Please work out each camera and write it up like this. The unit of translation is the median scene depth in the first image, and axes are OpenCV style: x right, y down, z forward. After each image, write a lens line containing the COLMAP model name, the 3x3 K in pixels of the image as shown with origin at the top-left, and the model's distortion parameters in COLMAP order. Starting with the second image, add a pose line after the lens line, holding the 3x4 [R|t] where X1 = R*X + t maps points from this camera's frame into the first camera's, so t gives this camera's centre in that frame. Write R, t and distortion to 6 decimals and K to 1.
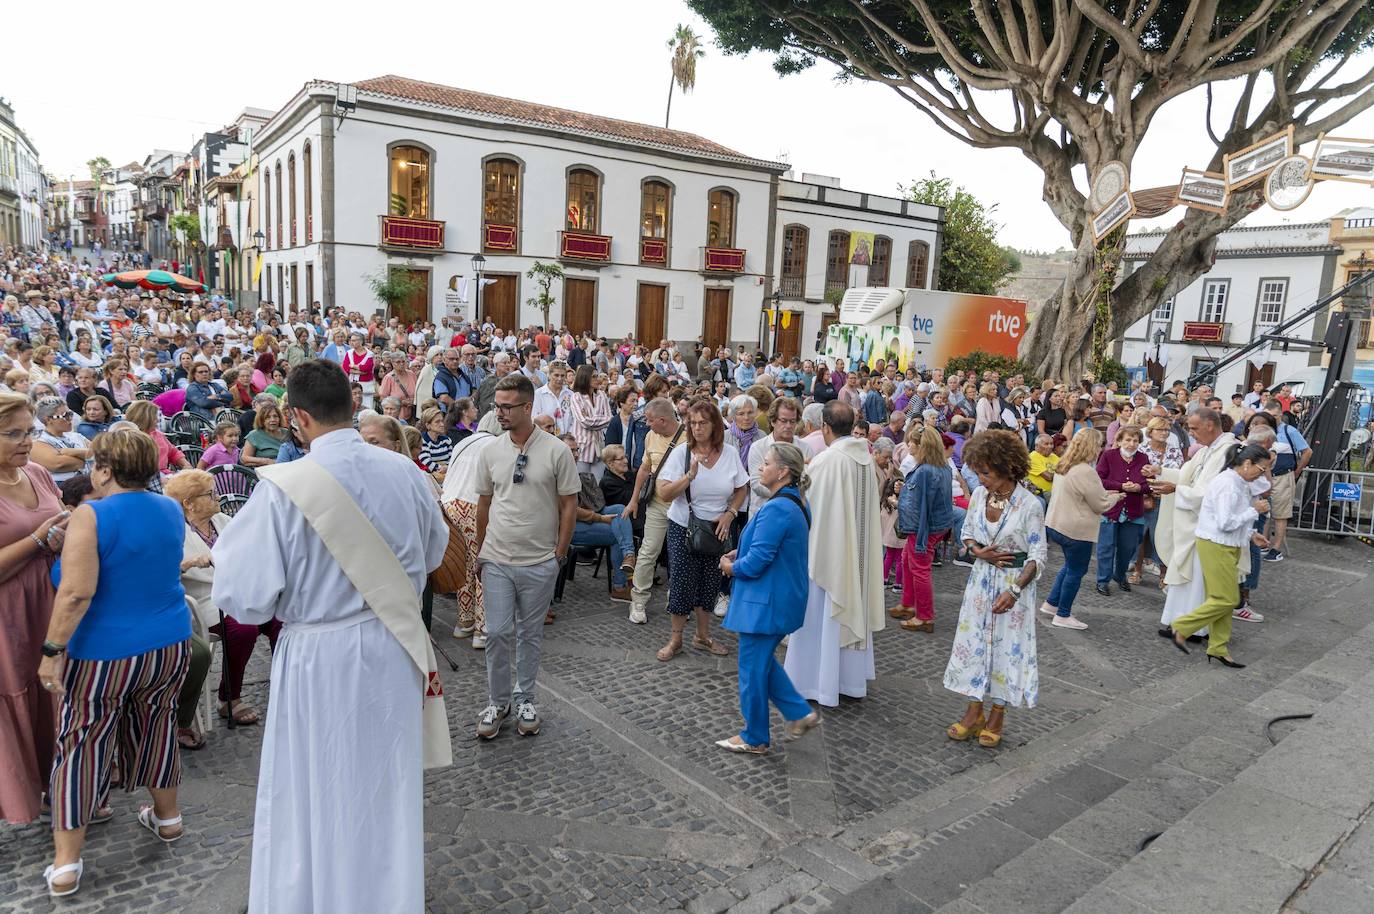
lens RADIAL K [[918.7, 0, 687.1], [0, 918.7, 454.6], [0, 0, 1]] dist [0.000960, -0.006881]
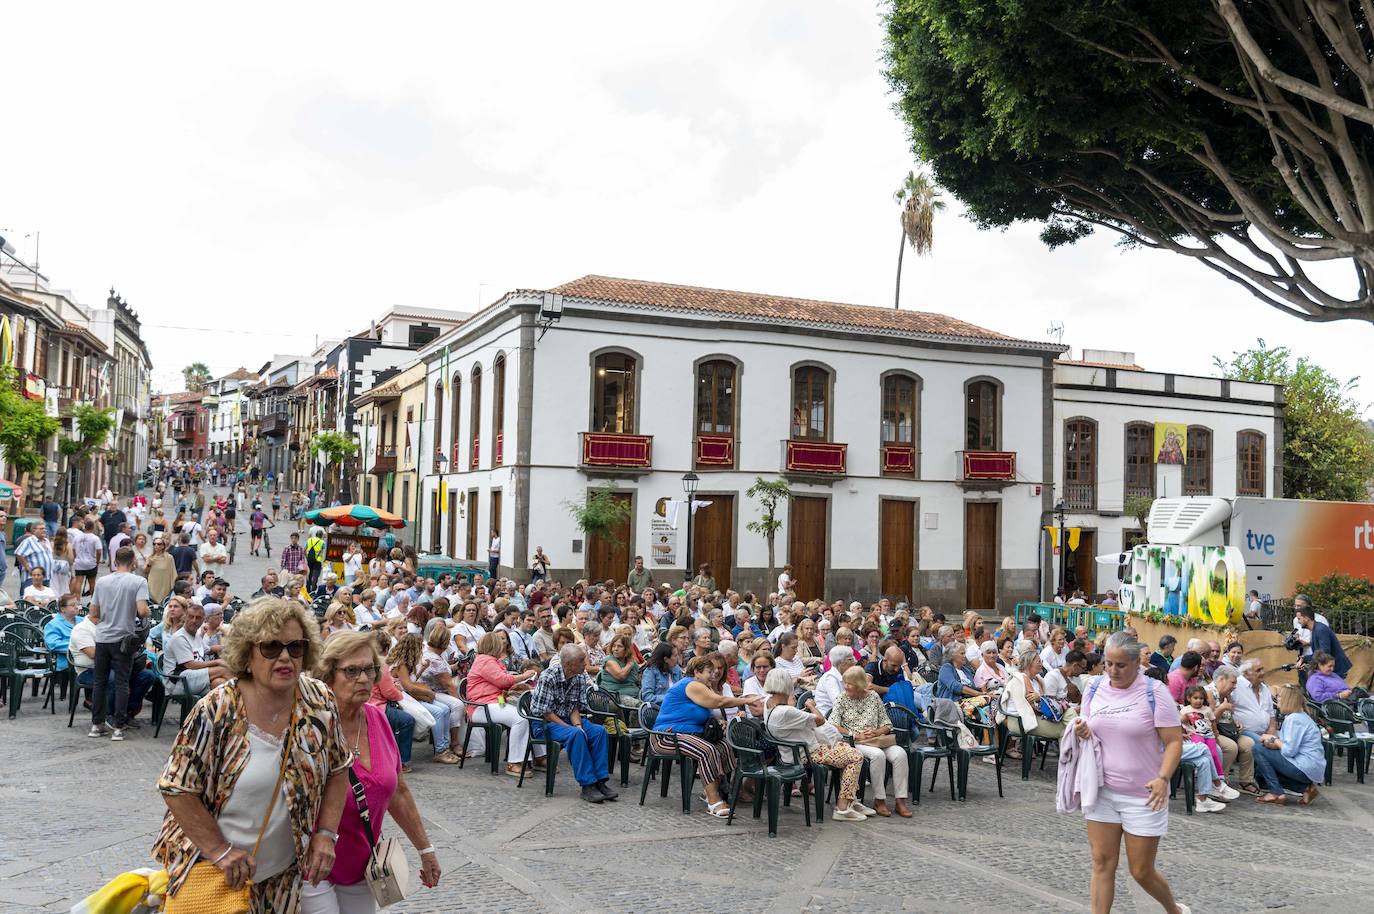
lens RADIAL K [[1296.3, 0, 687.0], [0, 1296.3, 457.0], [0, 0, 1]] dist [-0.002778, 0.003672]
pose [[0.983786, -0.036966, -0.175496, -0.017840], [-0.000720, 0.977706, -0.209976, 0.013249], [0.179345, 0.206698, 0.961827, -0.111951]]
